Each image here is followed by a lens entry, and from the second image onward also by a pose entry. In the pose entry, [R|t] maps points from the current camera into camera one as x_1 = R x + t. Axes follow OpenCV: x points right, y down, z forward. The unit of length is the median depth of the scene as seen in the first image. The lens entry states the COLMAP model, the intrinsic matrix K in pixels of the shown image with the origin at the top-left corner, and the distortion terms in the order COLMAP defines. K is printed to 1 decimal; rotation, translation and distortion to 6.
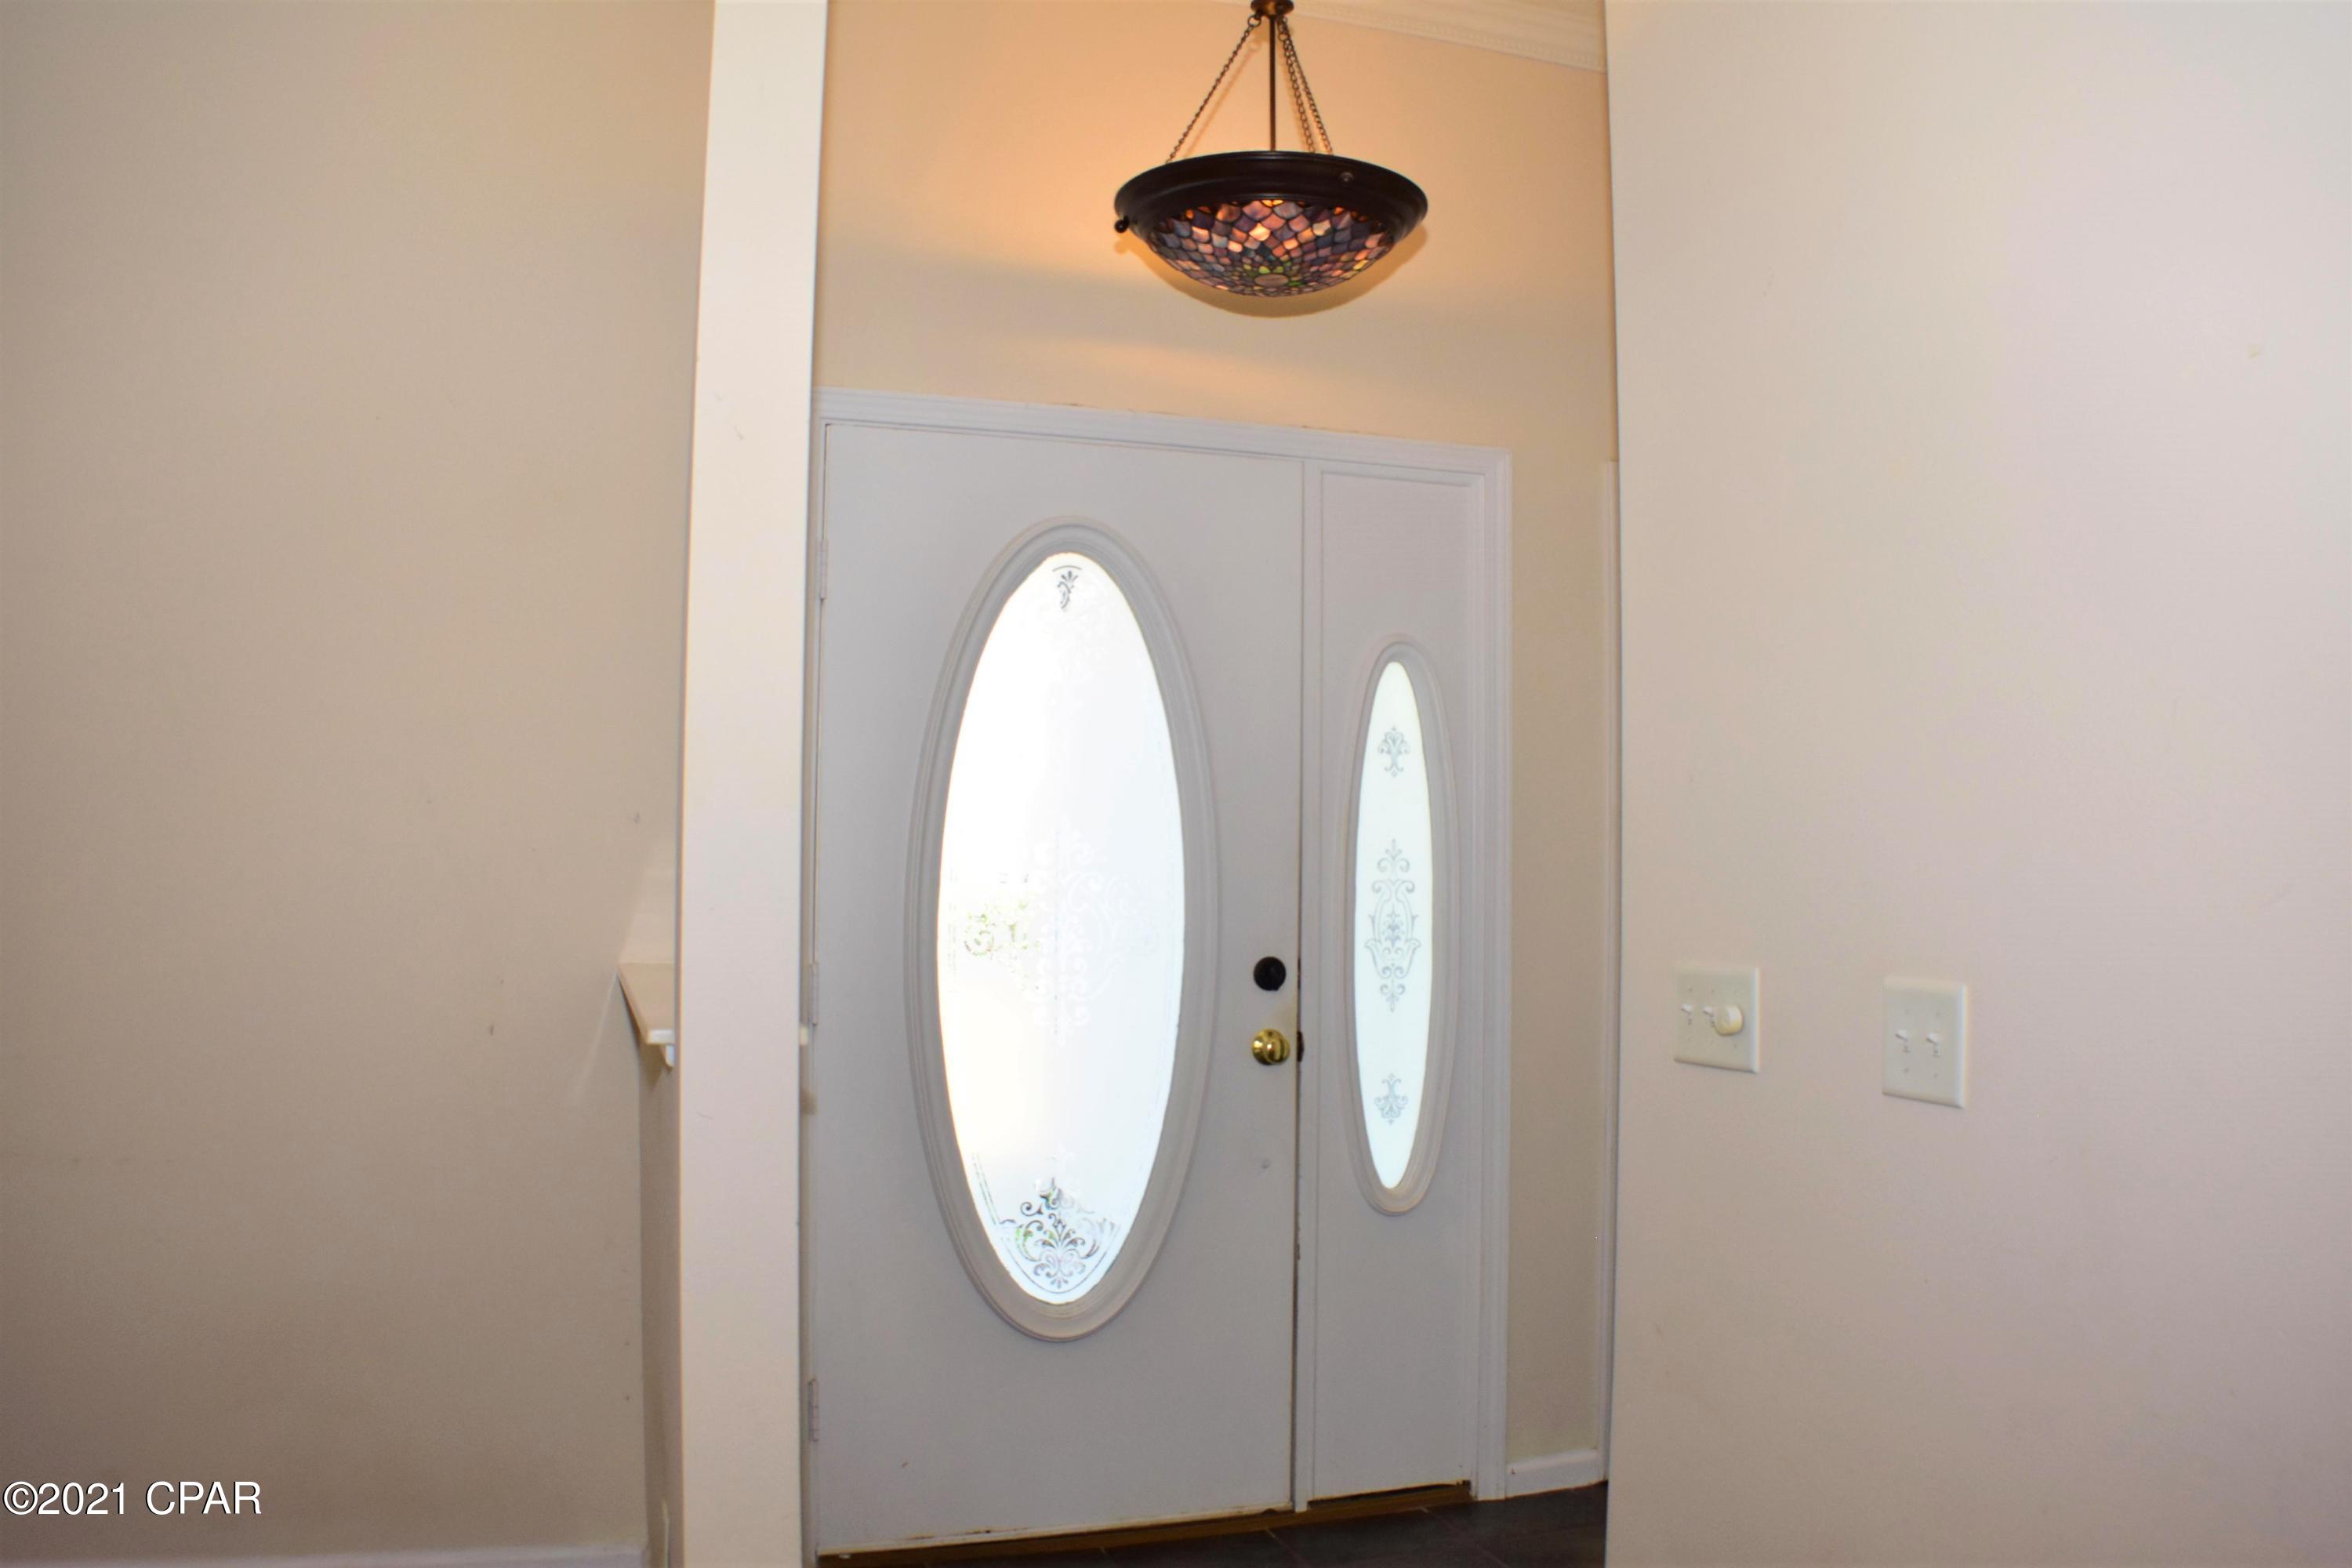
lens RADIAL K [[1828.5, 0, 1173.3], [0, 1828.5, 794.7], [0, 0, 1]] dist [-0.162937, 0.001354]
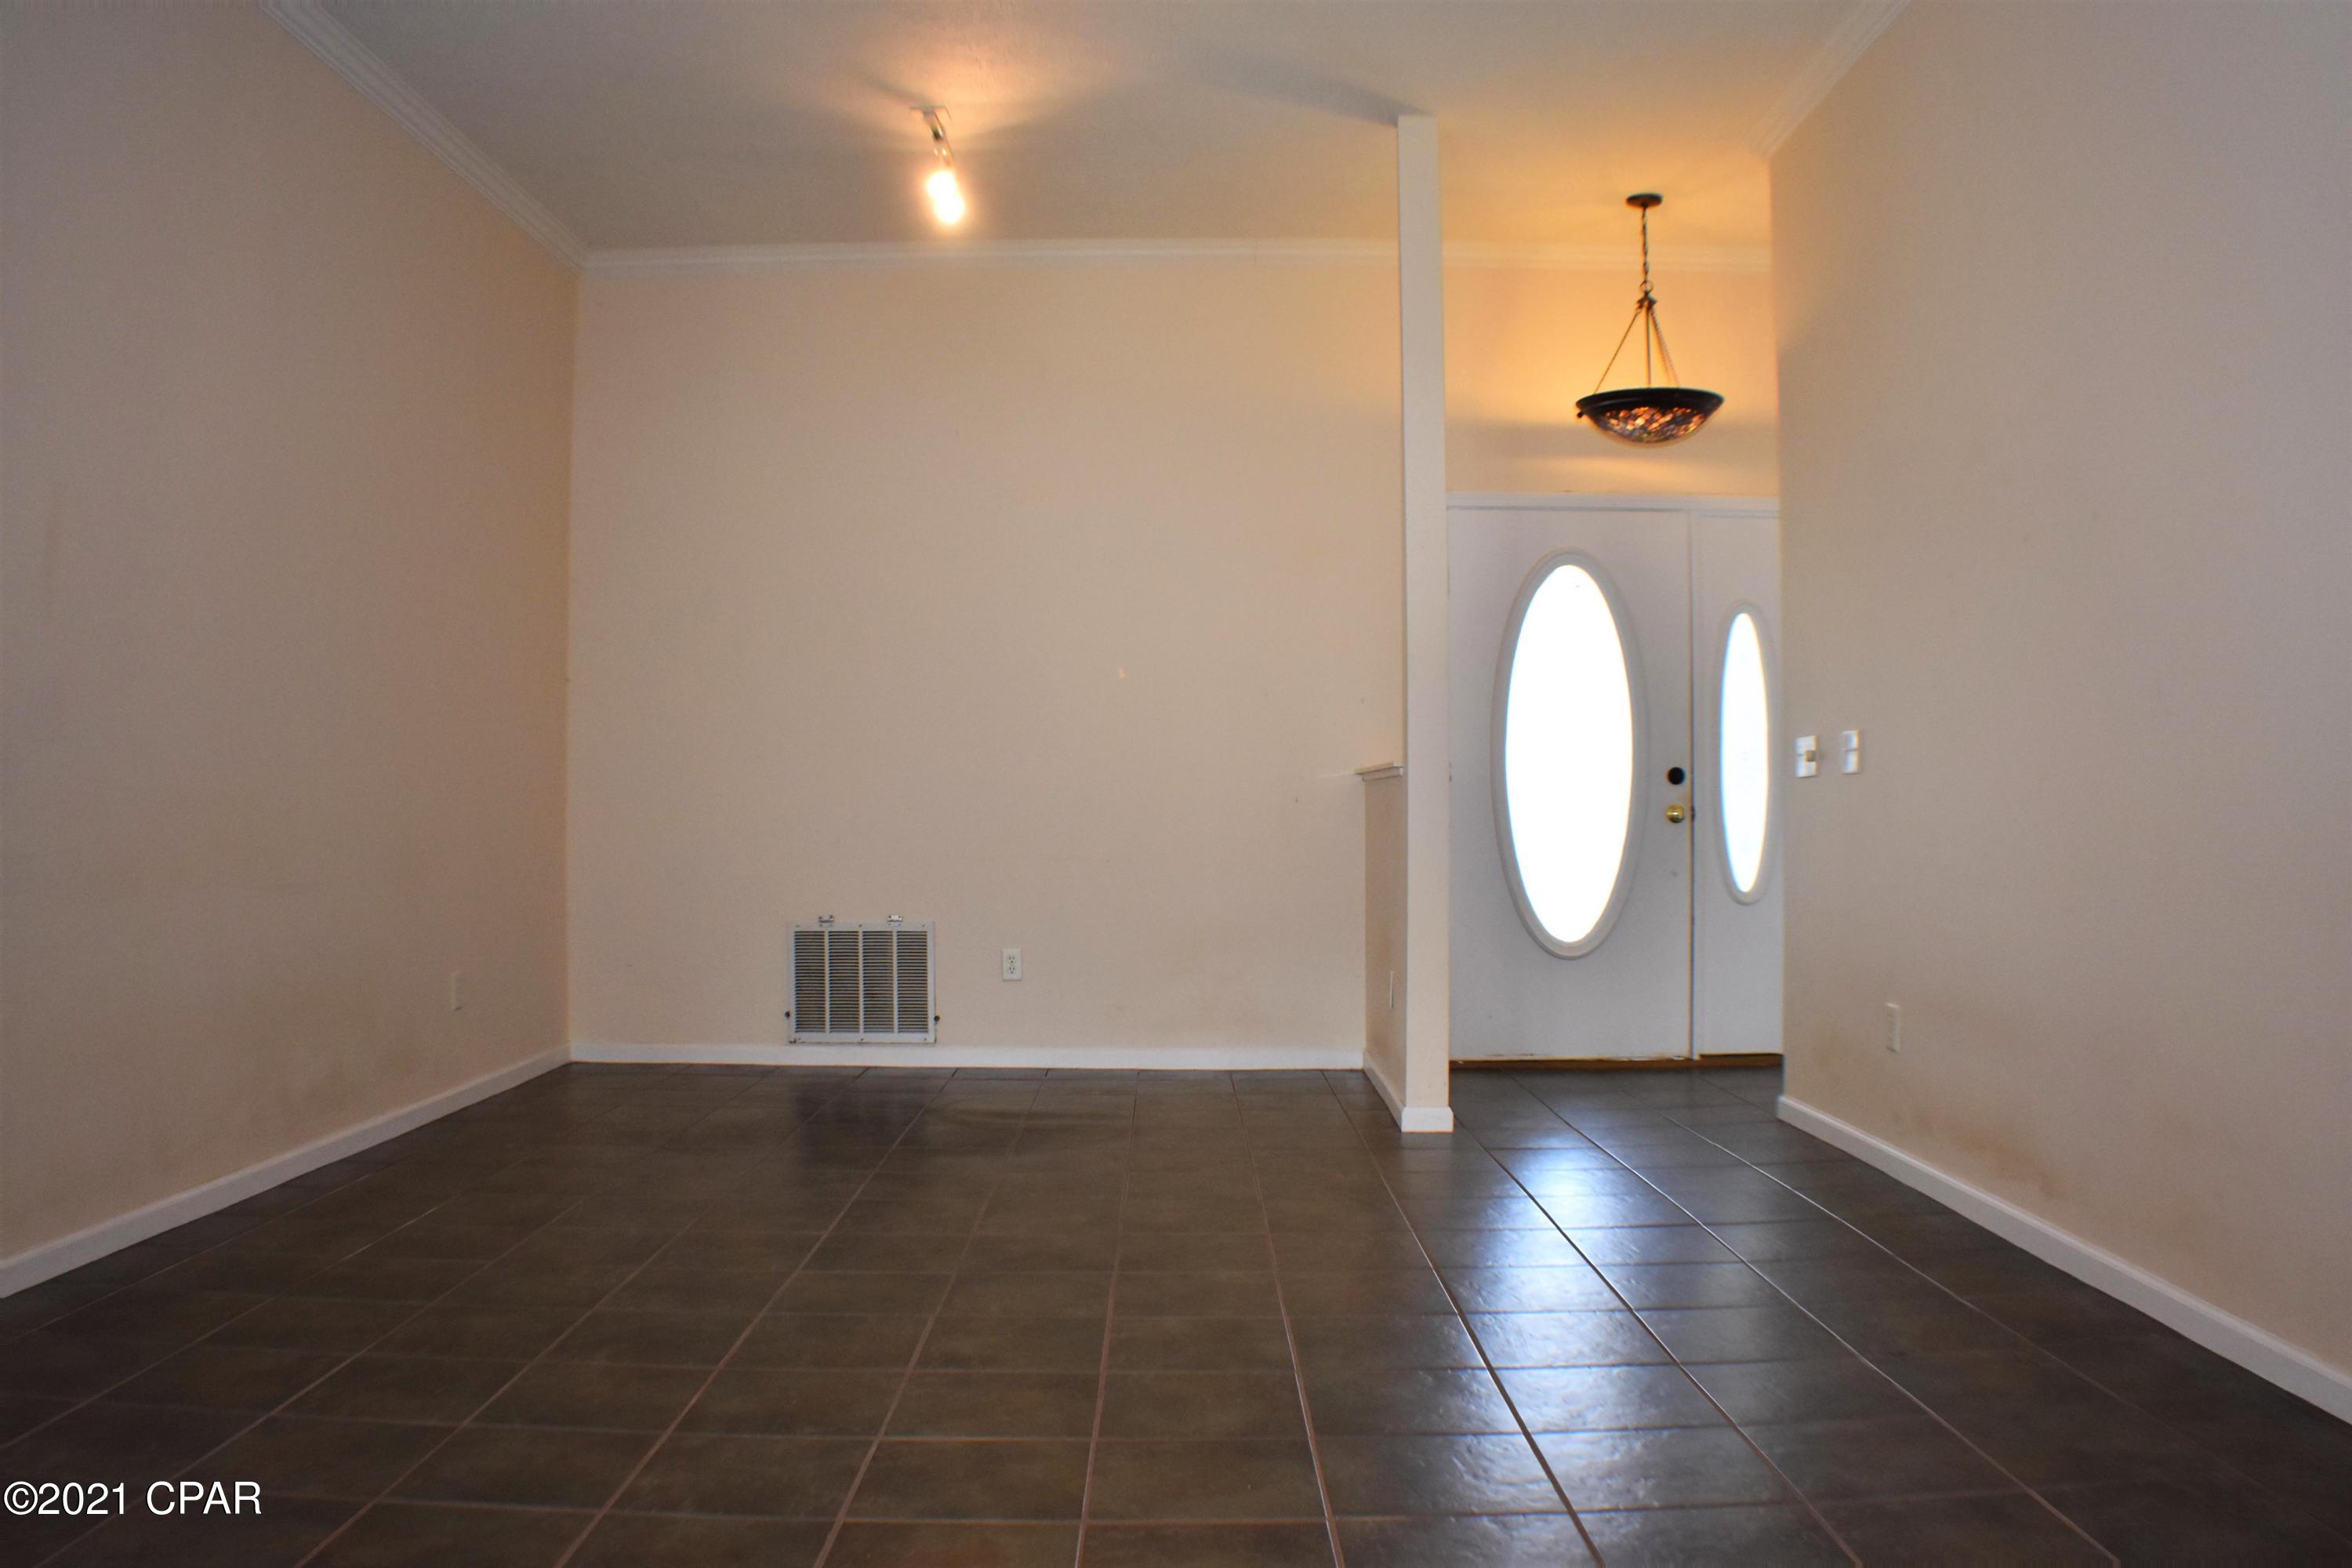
lens RADIAL K [[1828.5, 0, 1188.5], [0, 1828.5, 786.5], [0, 0, 1]] dist [-0.162937, 0.001354]
pose [[0.949523, -0.013535, -0.313407, 0.163444], [0.019441, 0.999687, 0.015724, 0.068701], [0.313096, -0.021023, 0.949489, -0.998325]]
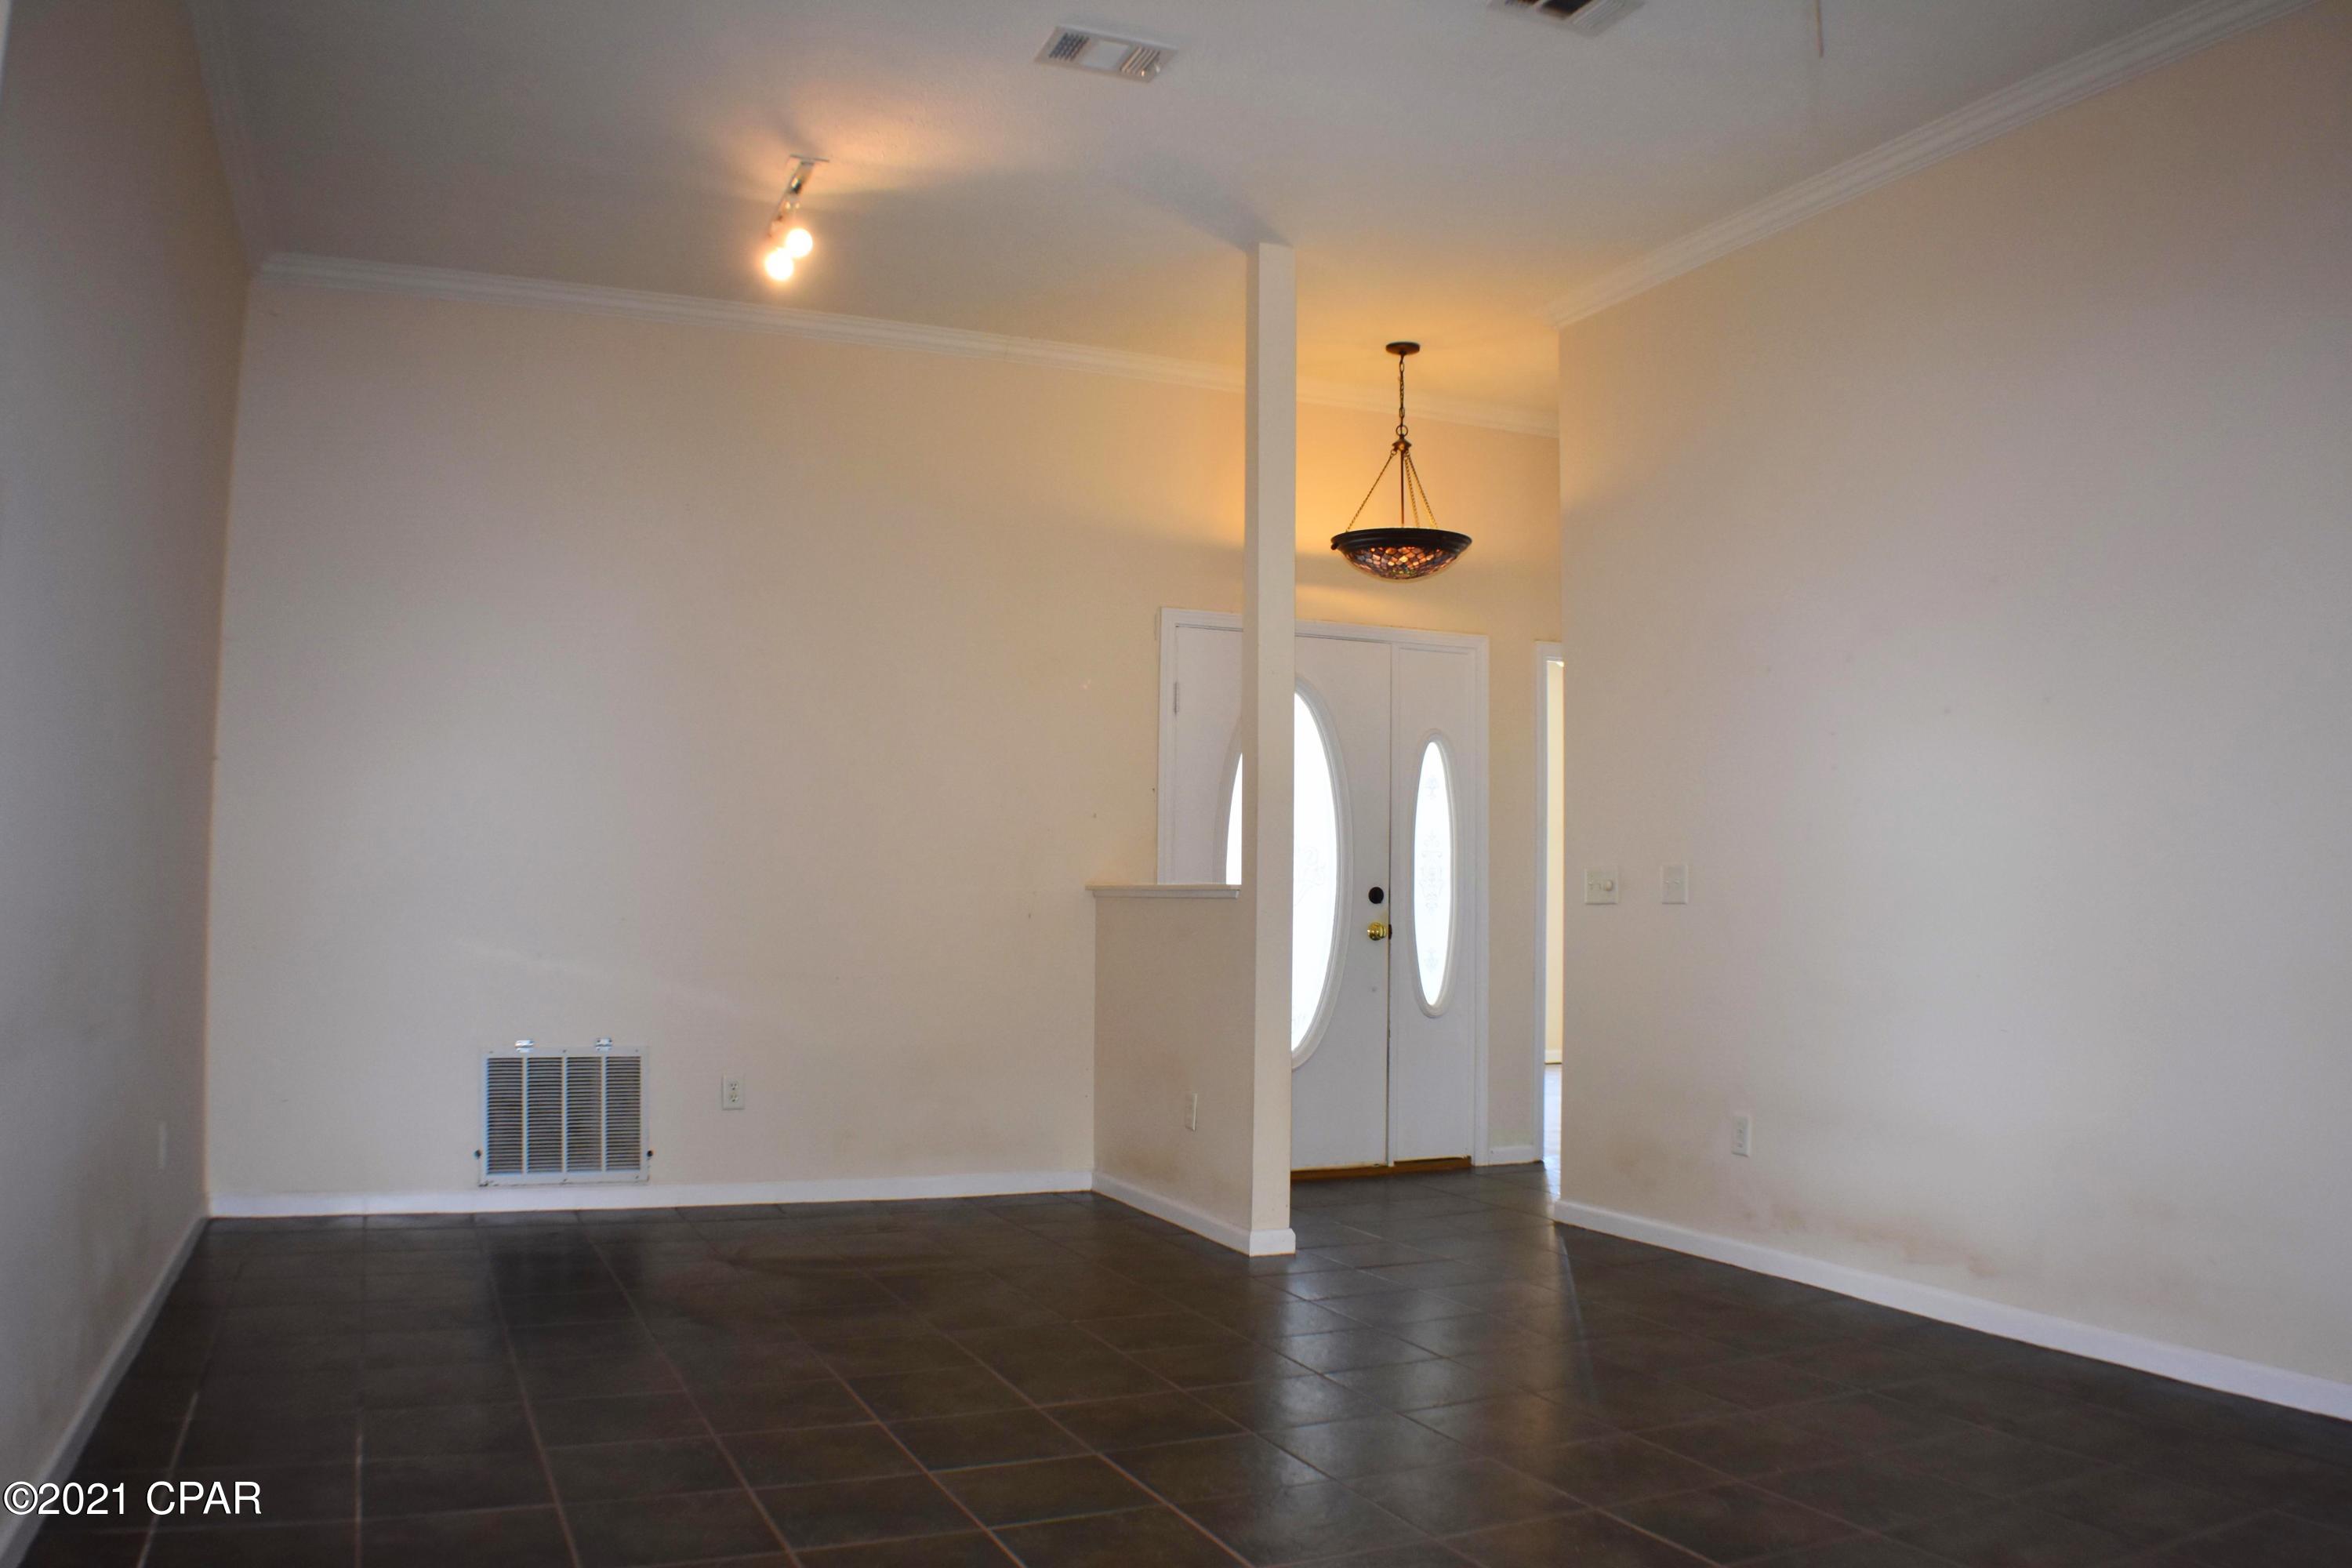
lens RADIAL K [[1828.5, 0, 1191.3], [0, 1828.5, 794.5], [0, 0, 1]] dist [-0.162937, 0.001354]
pose [[0.994970, 0.008413, 0.099819, -0.357144], [-0.005768, 0.999625, -0.026759, 0.040931], [-0.100006, 0.026049, 0.994646, -1.010977]]
